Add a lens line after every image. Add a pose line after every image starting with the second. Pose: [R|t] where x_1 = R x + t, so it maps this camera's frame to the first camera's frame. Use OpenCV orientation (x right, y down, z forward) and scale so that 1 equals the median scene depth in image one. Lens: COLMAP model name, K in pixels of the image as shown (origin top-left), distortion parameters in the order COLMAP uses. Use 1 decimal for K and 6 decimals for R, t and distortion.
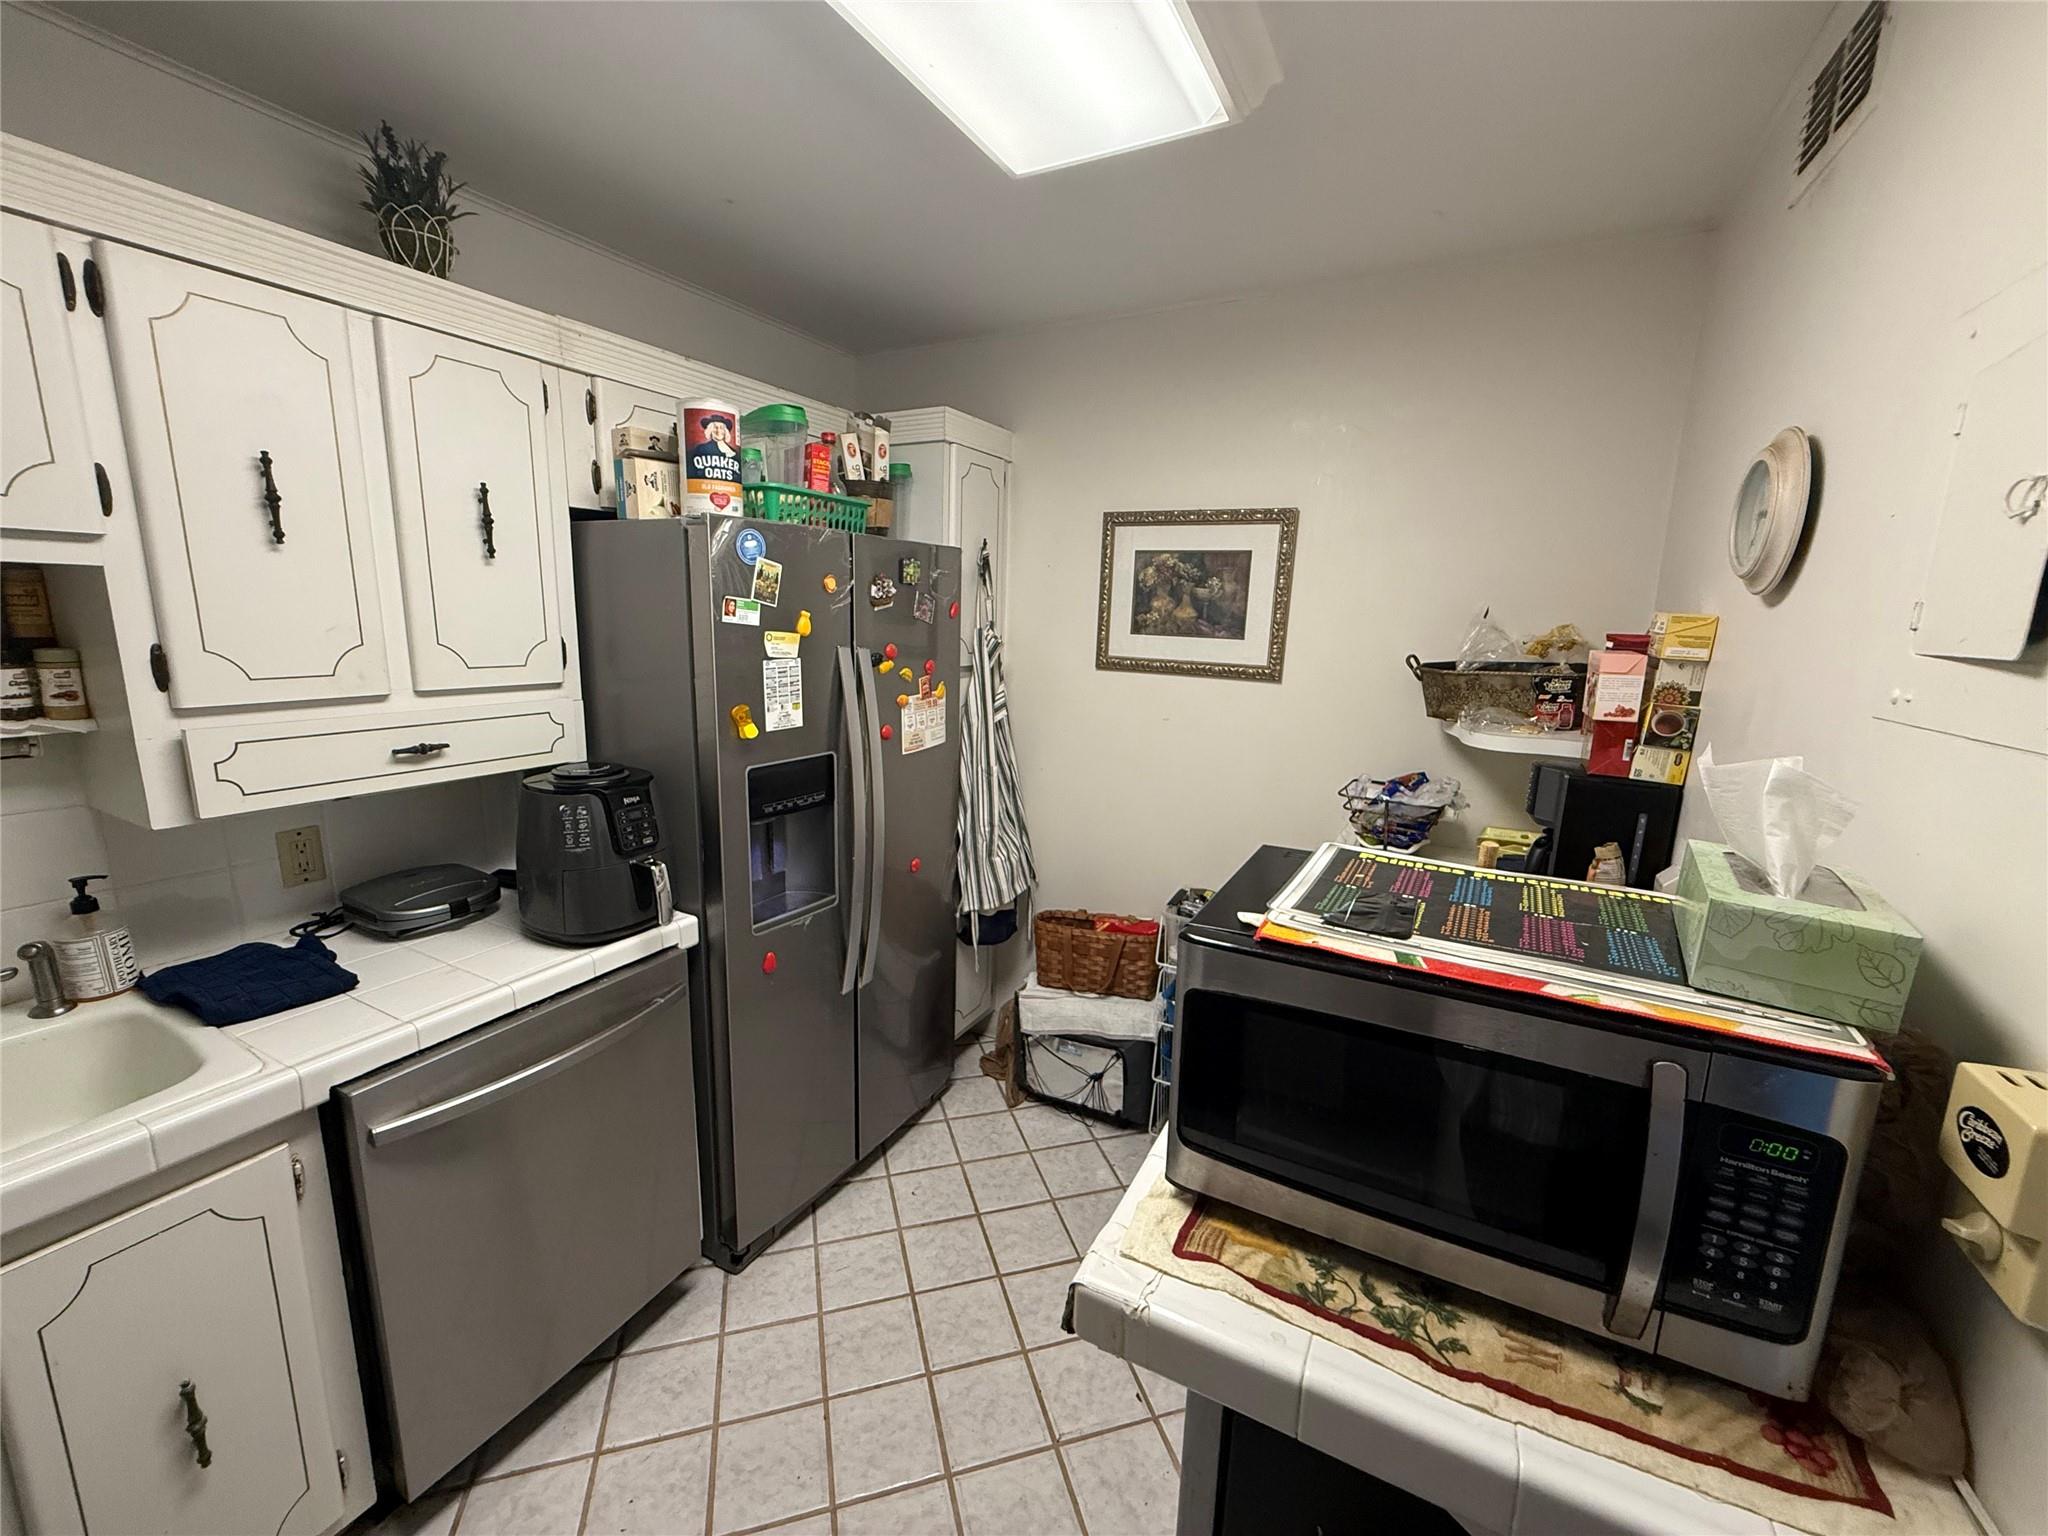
lens RADIAL K [[815.7, 0, 1023.2], [0, 815.7, 768.4], [0, 0, 1]] dist [-0.001261, 0.000182]
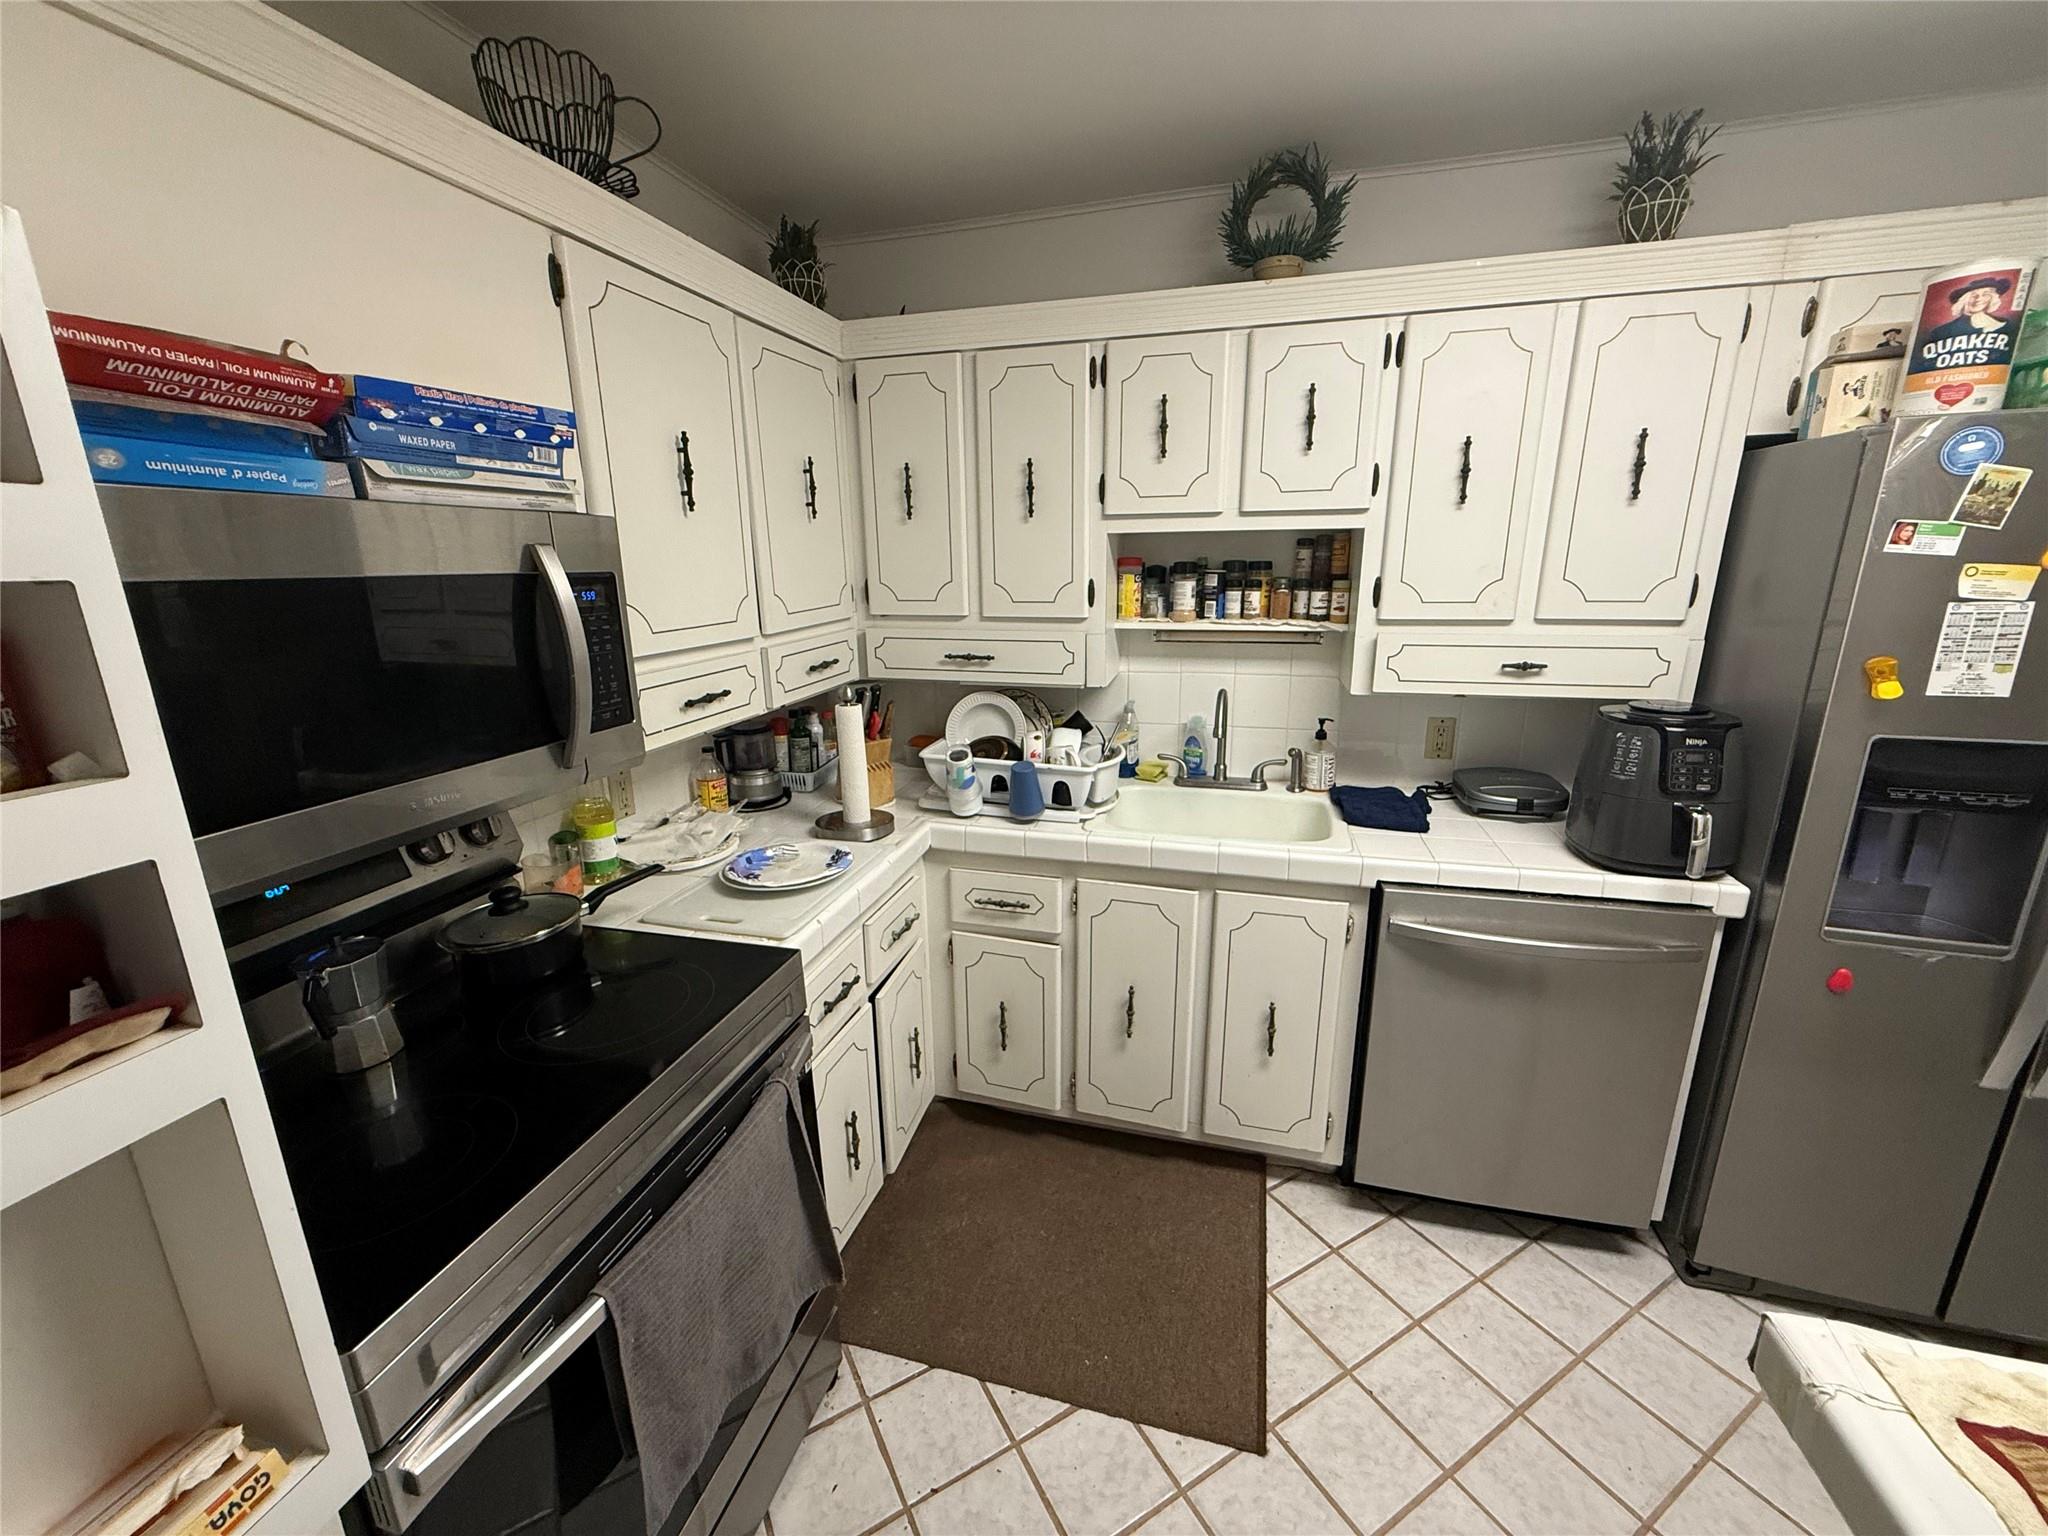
lens RADIAL K [[815.7, 0, 1018.2], [0, 815.7, 769.6], [0, 0, 1]] dist [-0.001261, 0.000182]
pose [[0.218757, 0.216738, -0.951404, 0.269518], [-0.165017, 0.969193, 0.182848, 0.025845], [0.961725, 0.116999, 0.247783, -0.011055]]
